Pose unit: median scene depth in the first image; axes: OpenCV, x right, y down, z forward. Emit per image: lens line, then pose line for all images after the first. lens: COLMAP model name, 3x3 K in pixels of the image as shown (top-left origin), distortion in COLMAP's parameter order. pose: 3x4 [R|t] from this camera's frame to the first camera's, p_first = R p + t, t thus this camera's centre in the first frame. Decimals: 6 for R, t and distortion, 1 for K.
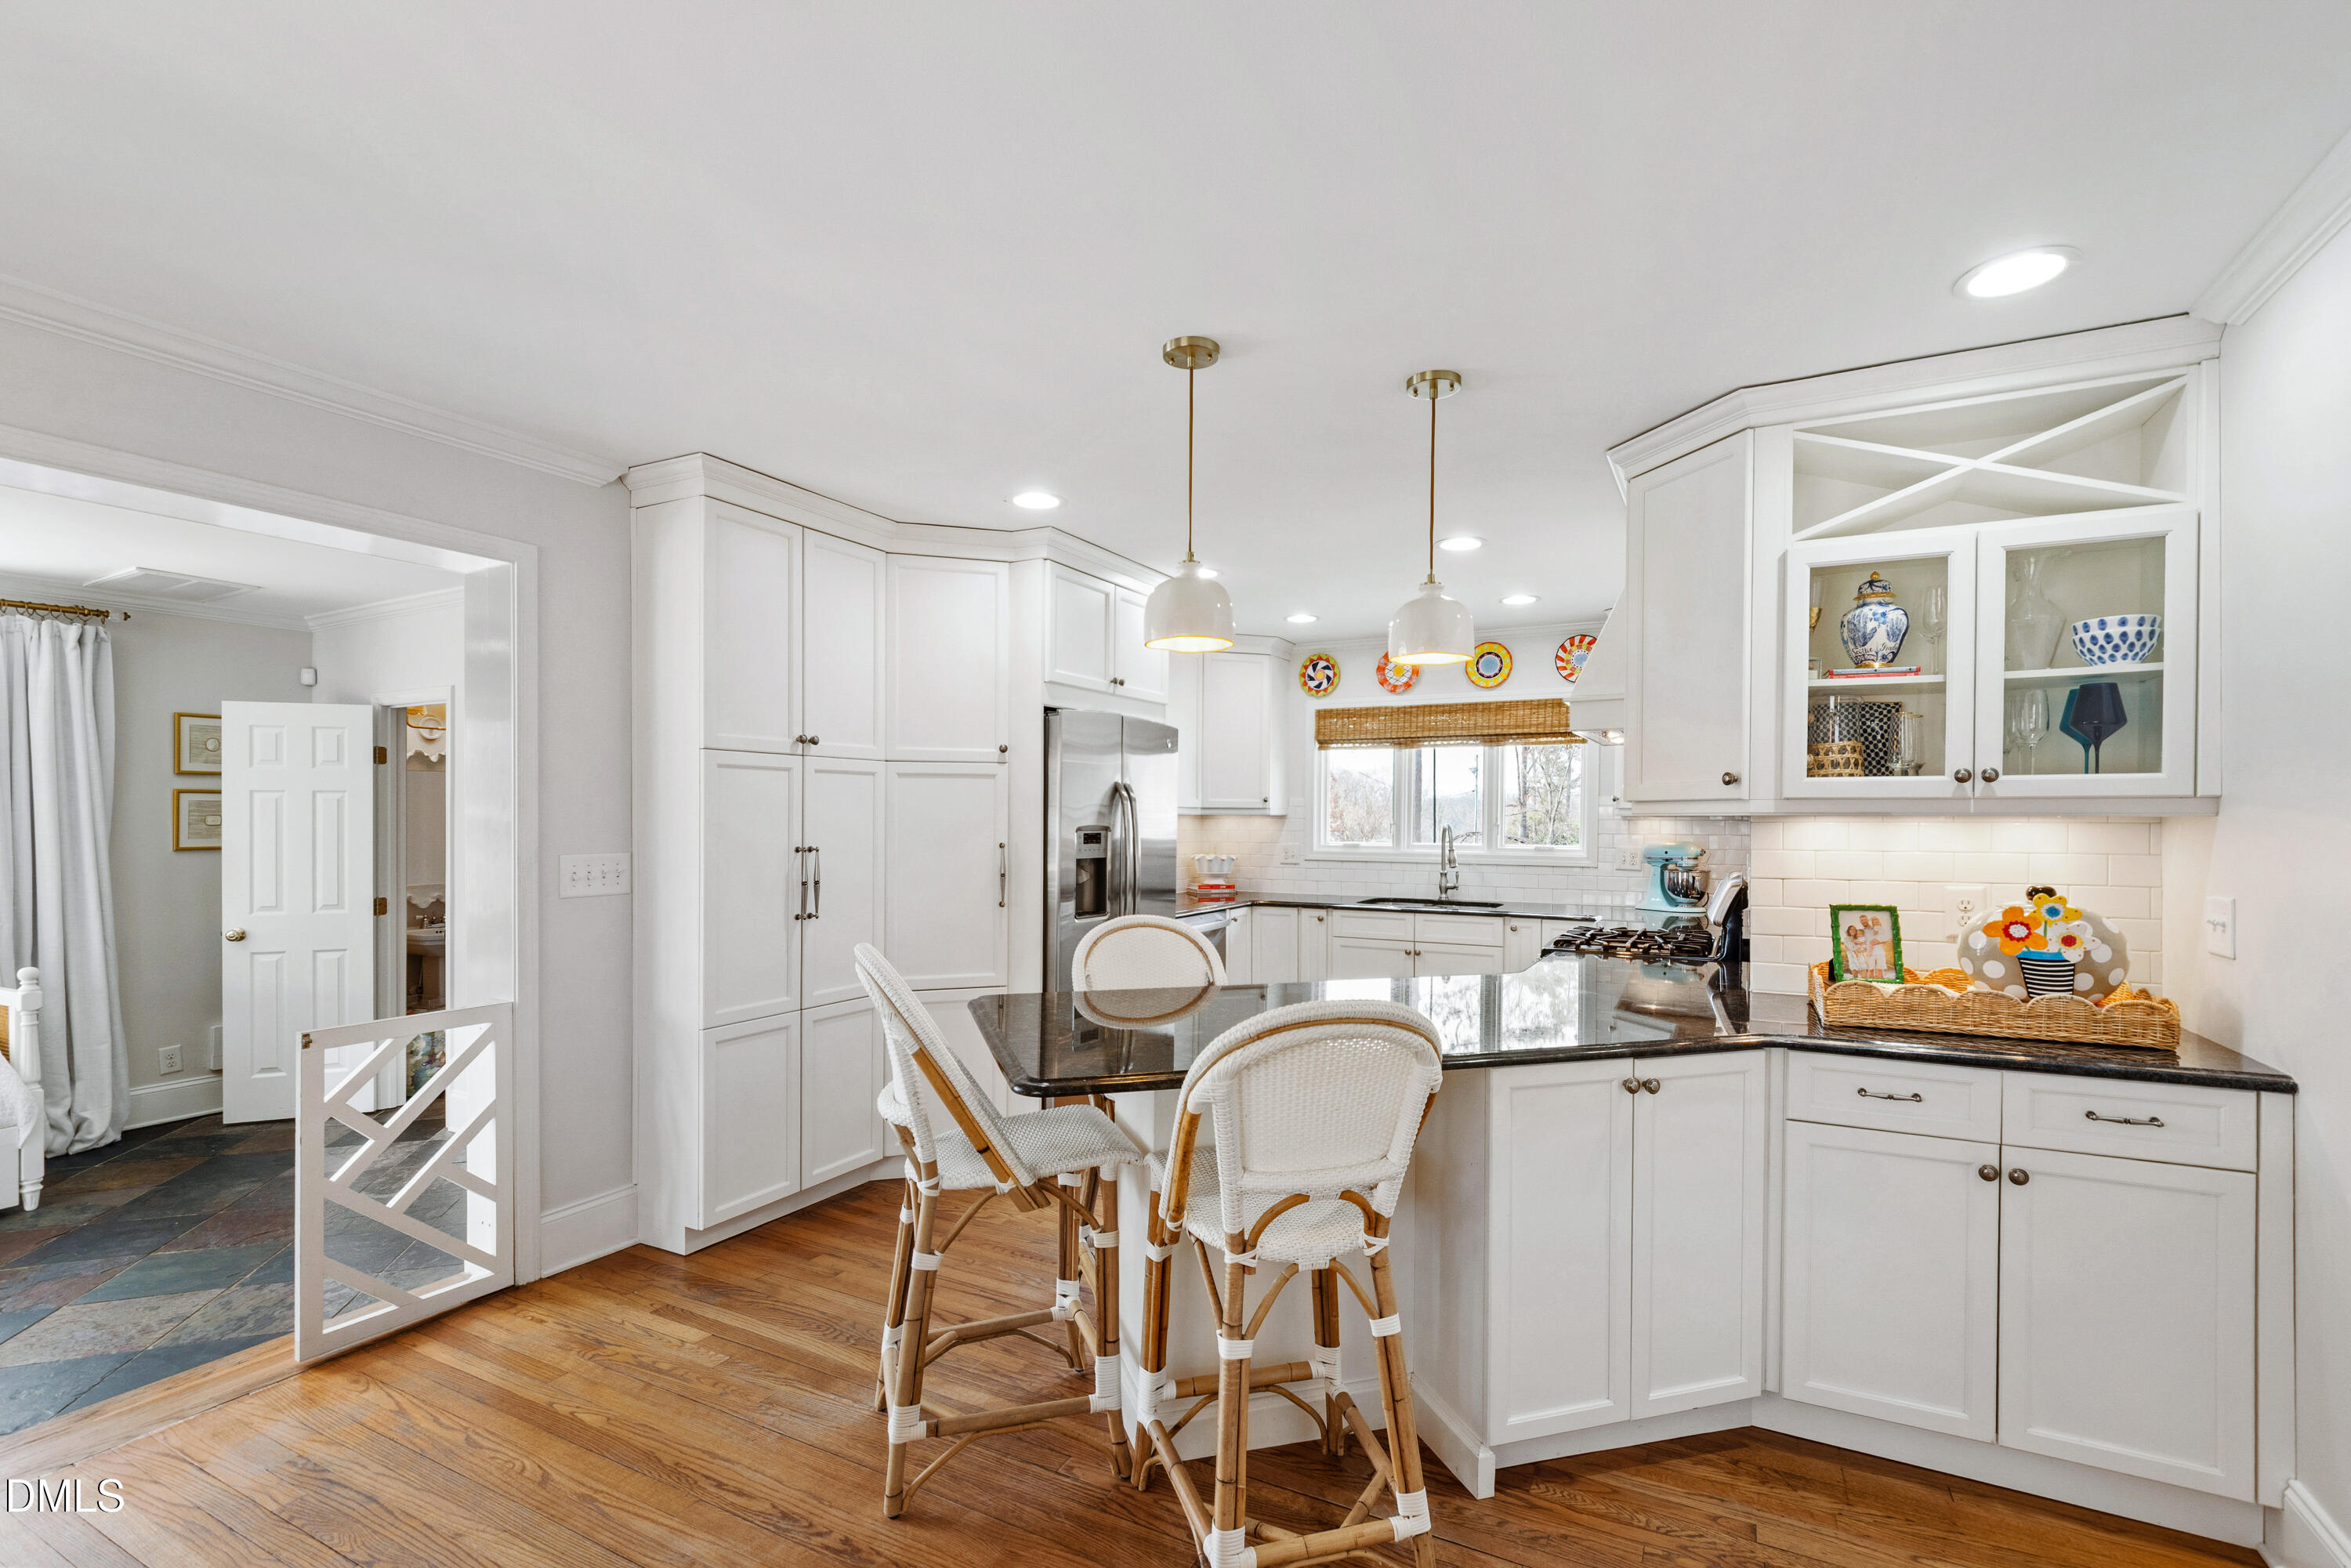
lens RADIAL K [[1056.7, 0, 1193.7], [0, 1056.7, 820.1], [0, 0, 1]] dist [0.000453, 0.000029]
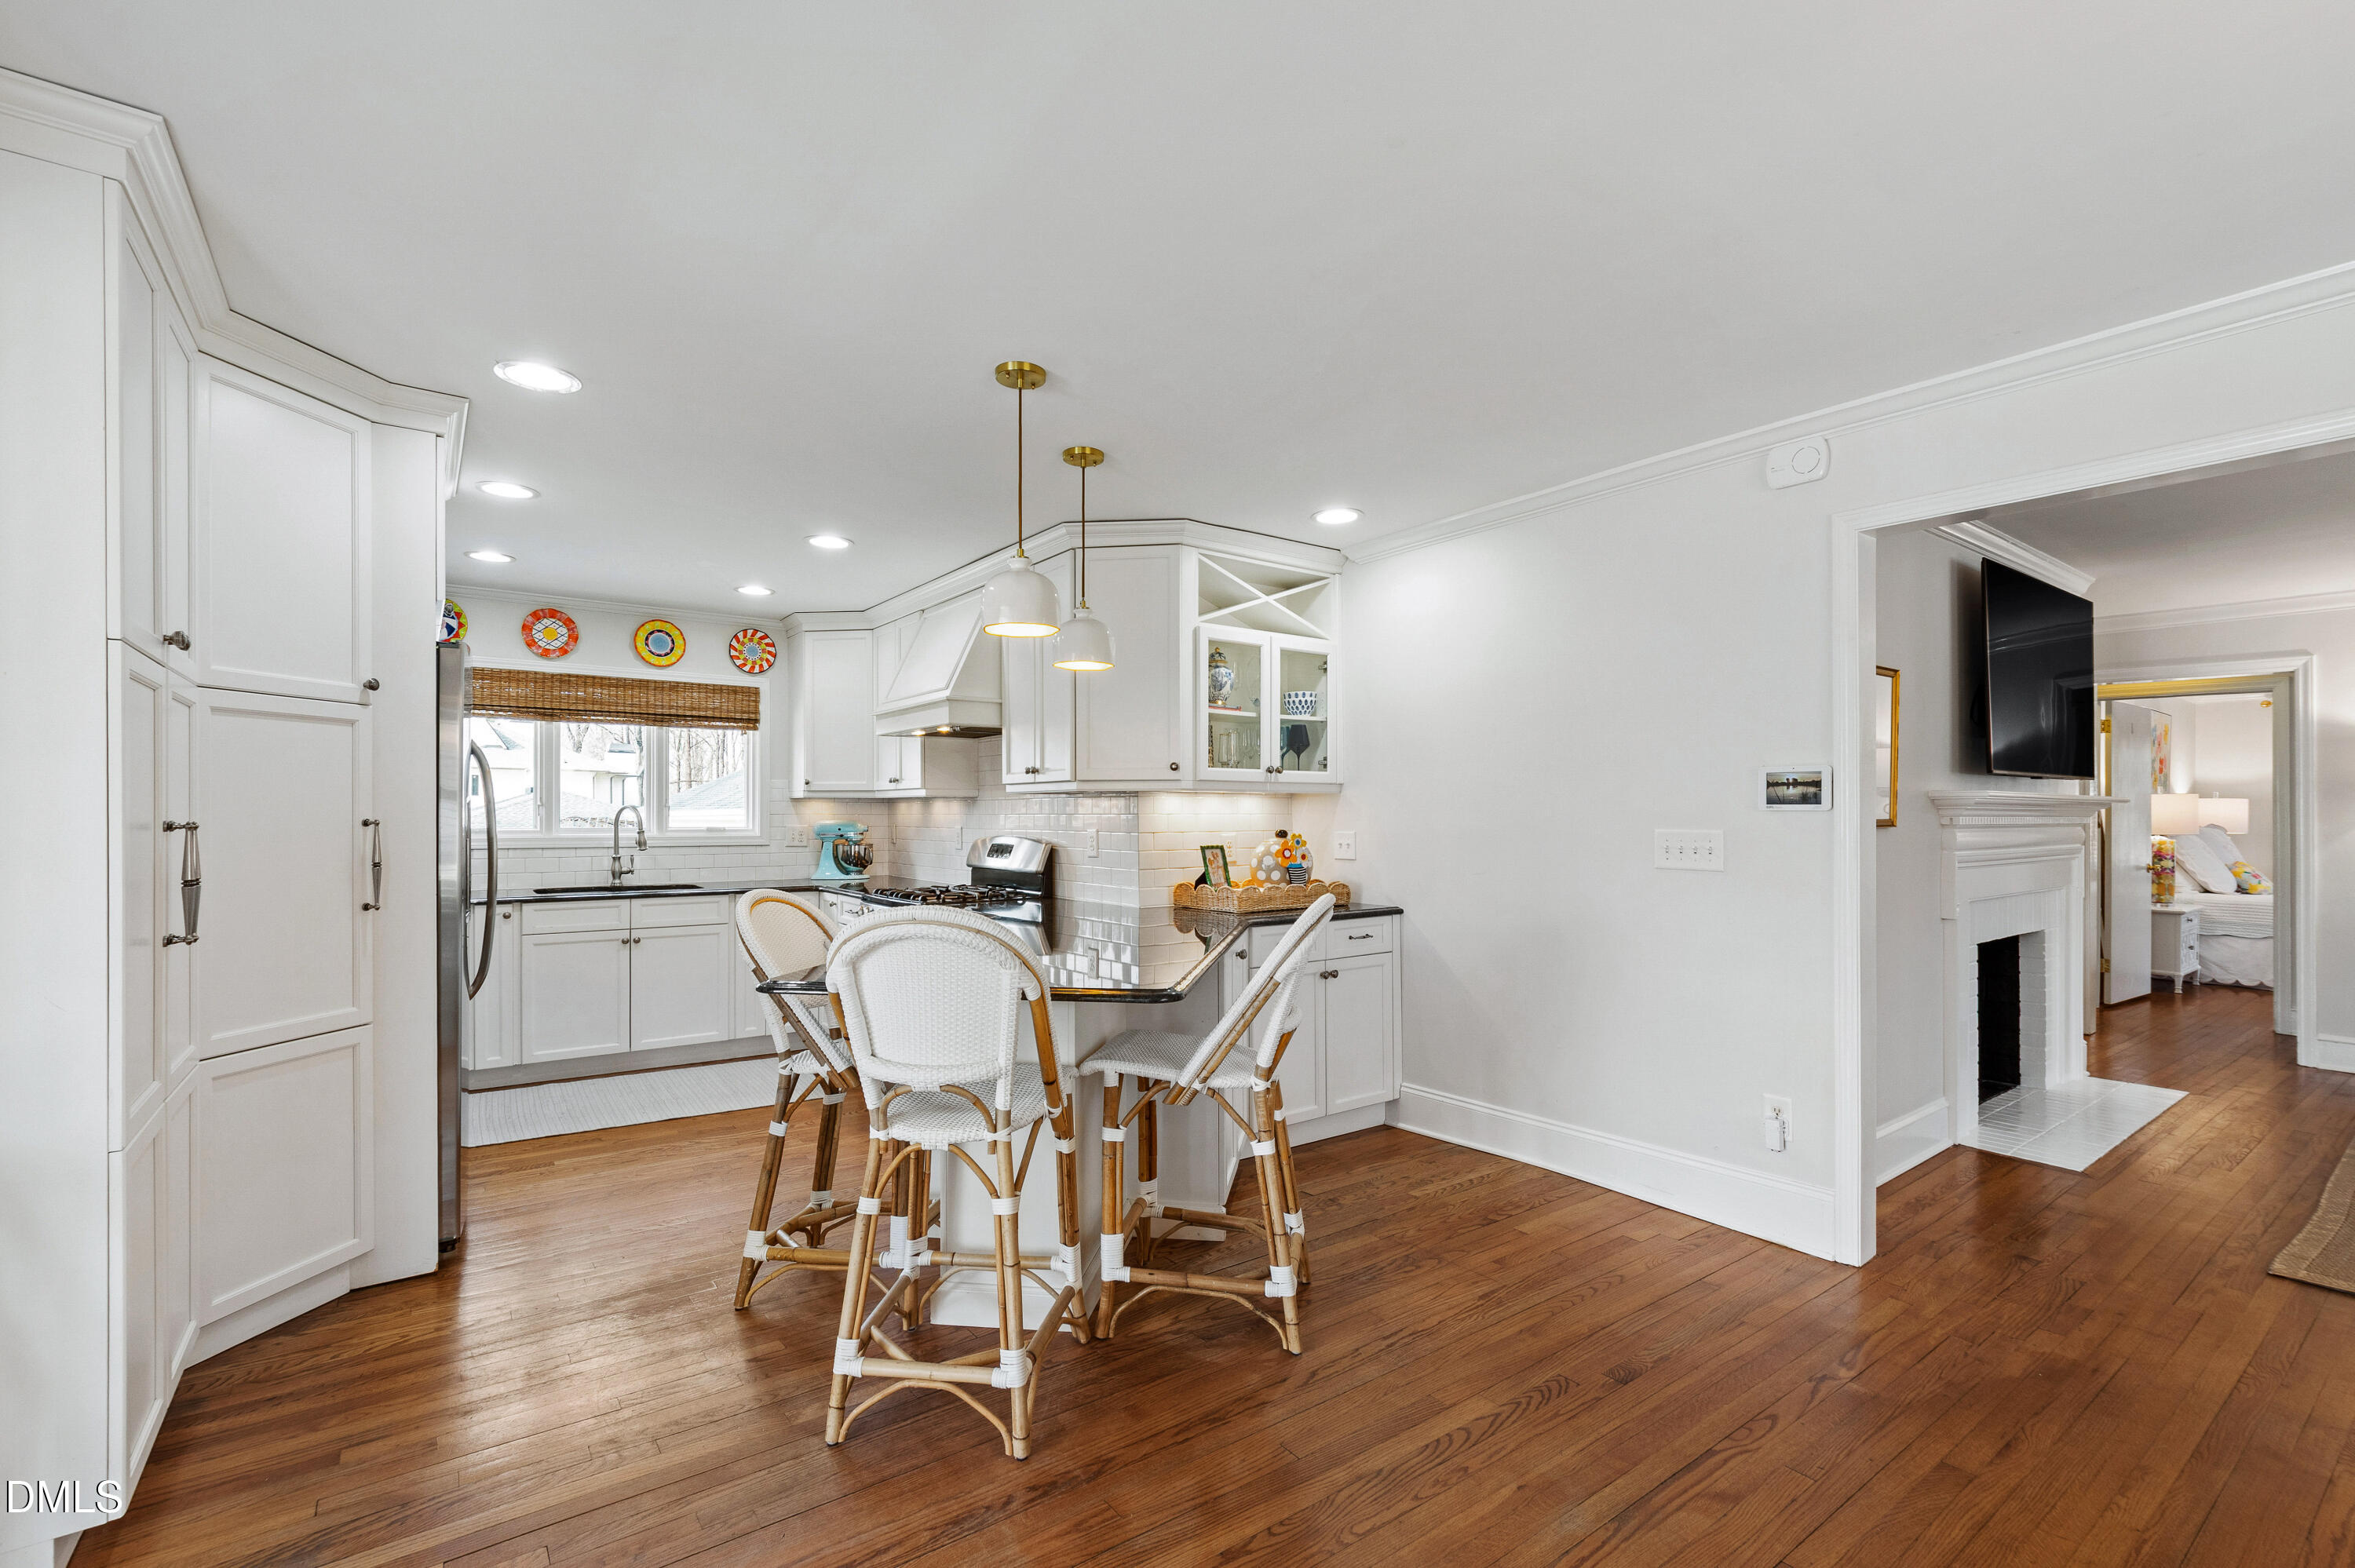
lens RADIAL K [[1039.1, 0, 1181.0], [0, 1039.1, 811.1], [0, 0, 1]] dist [0.025092, -0.041219]
pose [[0.437151, 0.001275, 0.899387, -0.475905], [0.003406, 0.999989, -0.003073, 0.017181], [-0.899382, 0.004407, 0.437142, 0.179090]]
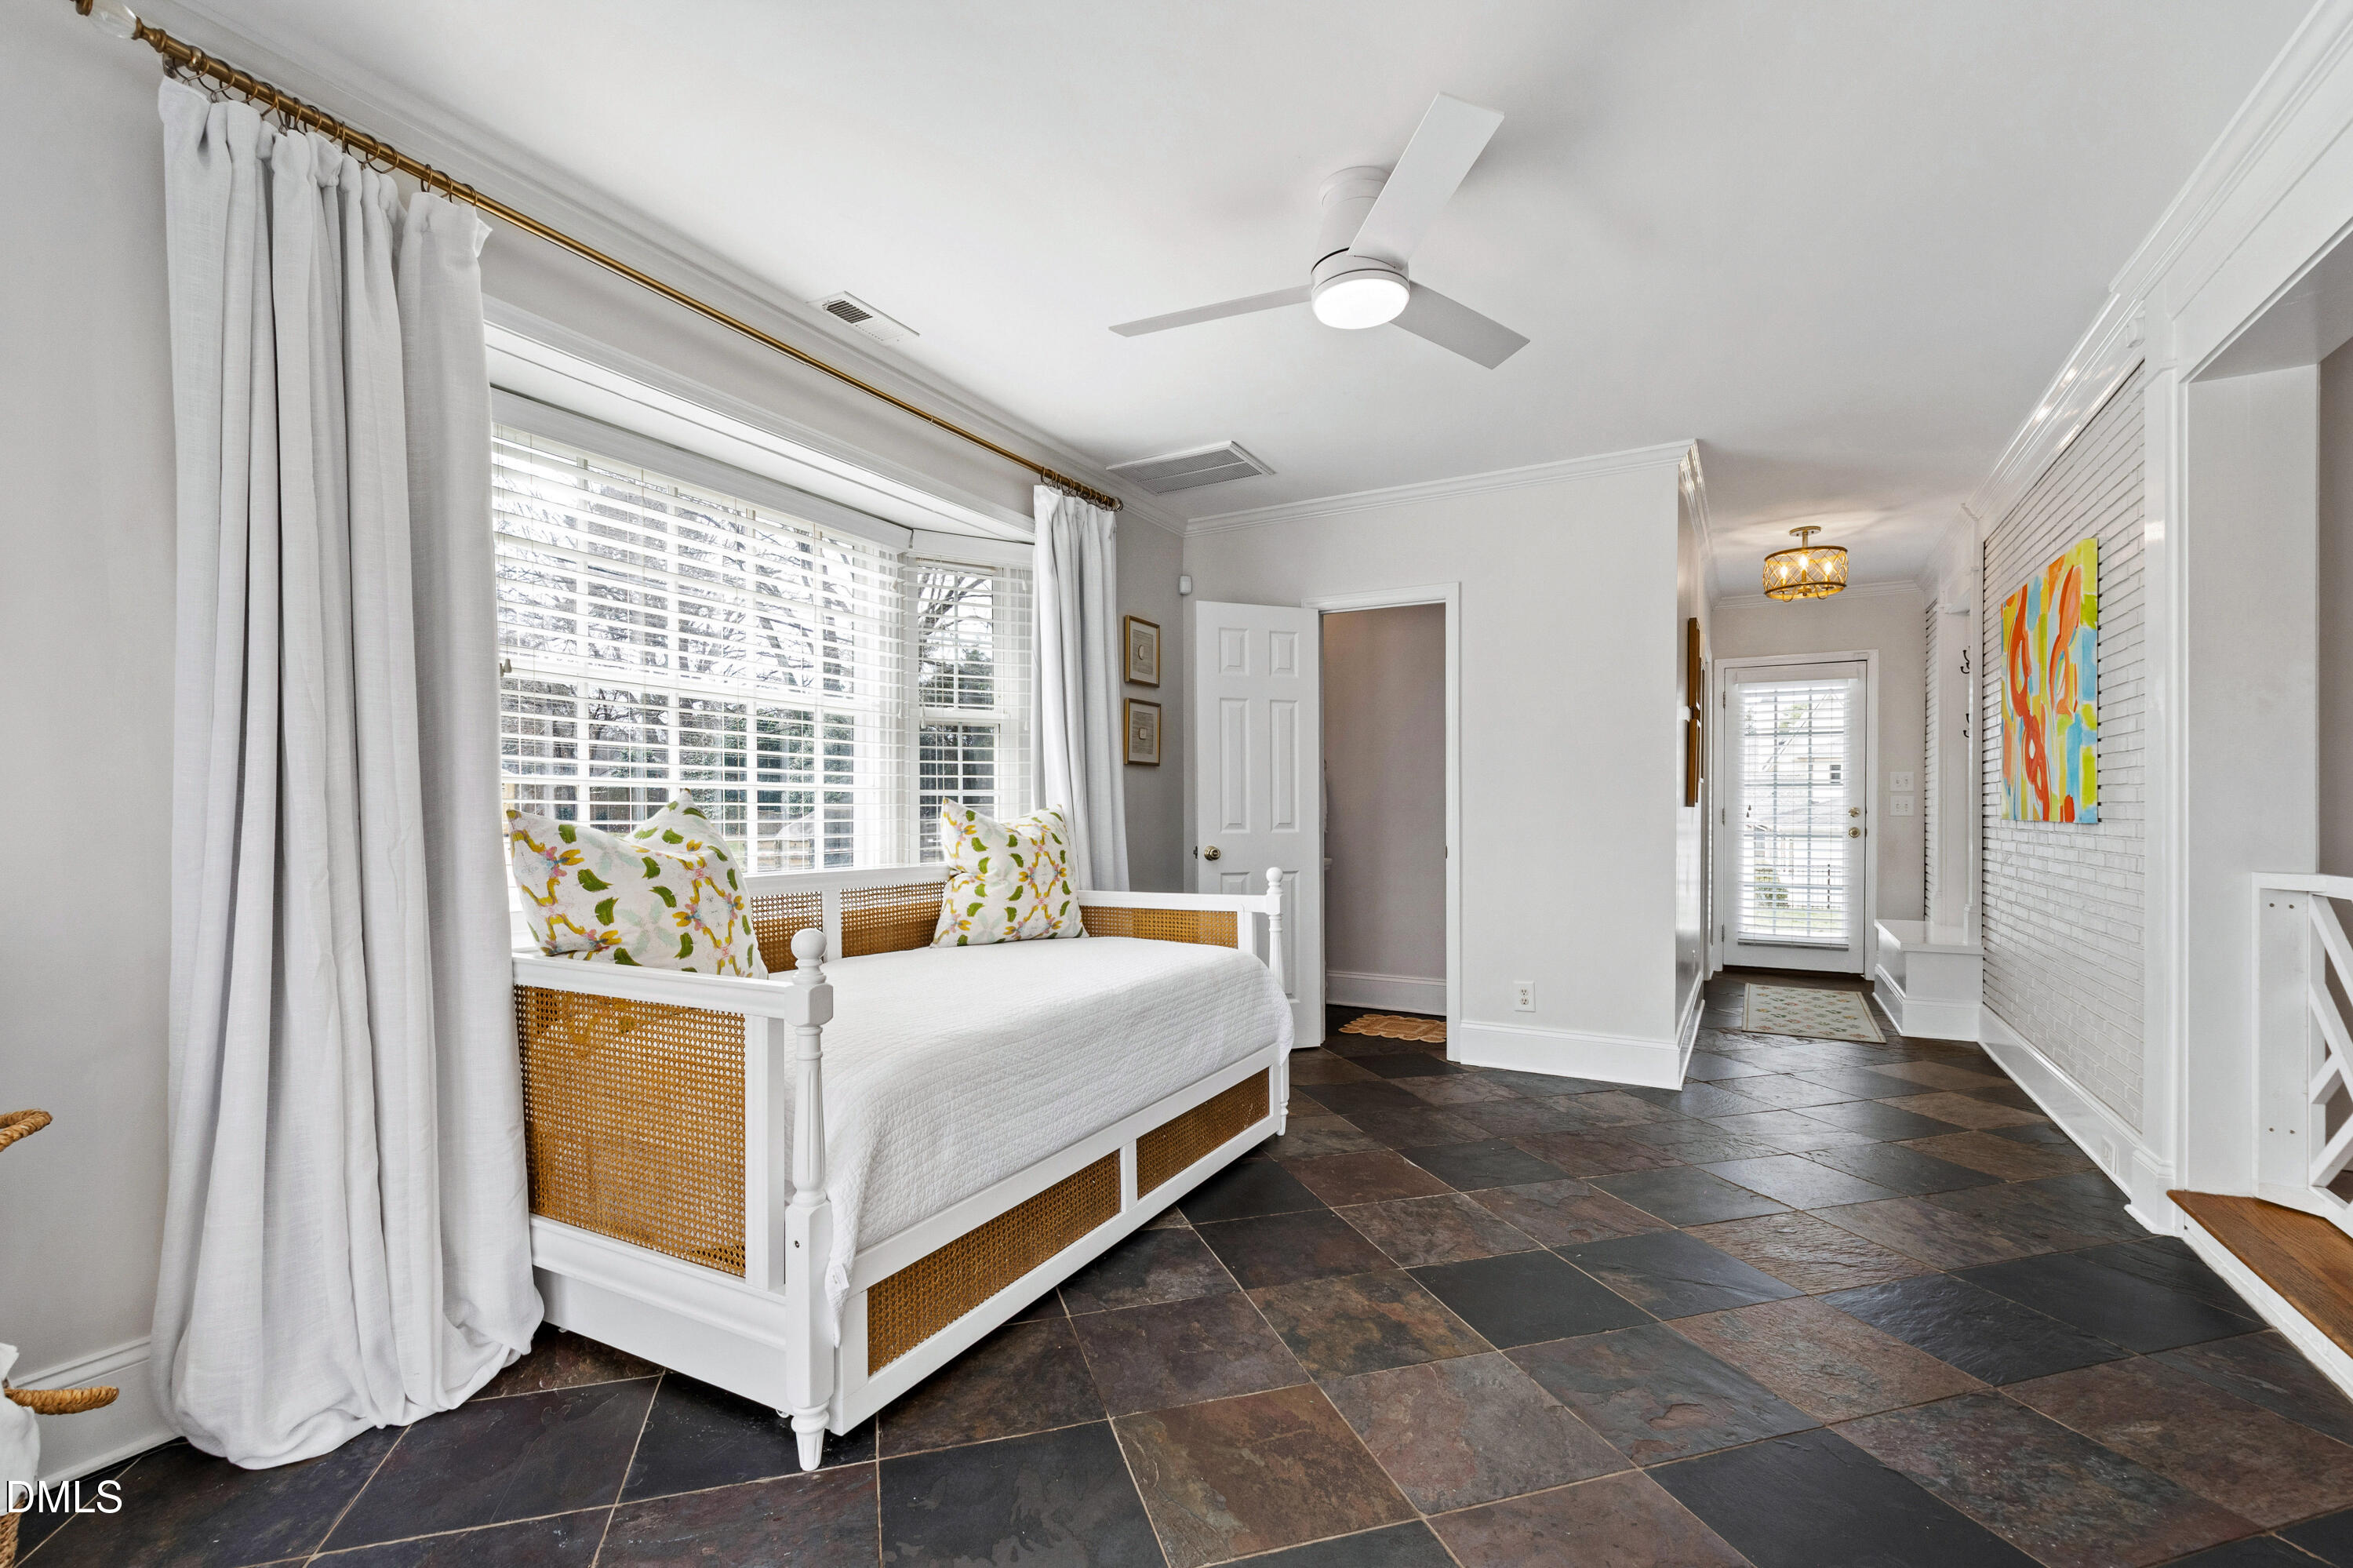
lens RADIAL K [[1056.9, 0, 1180.0], [0, 1056.9, 823.1], [0, 0, 1]] dist [-0.001301, -0.000249]
pose [[0.999986, -0.002502, -0.004600, -0.977734], [0.002551, 0.999941, 0.010558, 0.075800], [0.004574, -0.010570, 0.999934, 0.078256]]
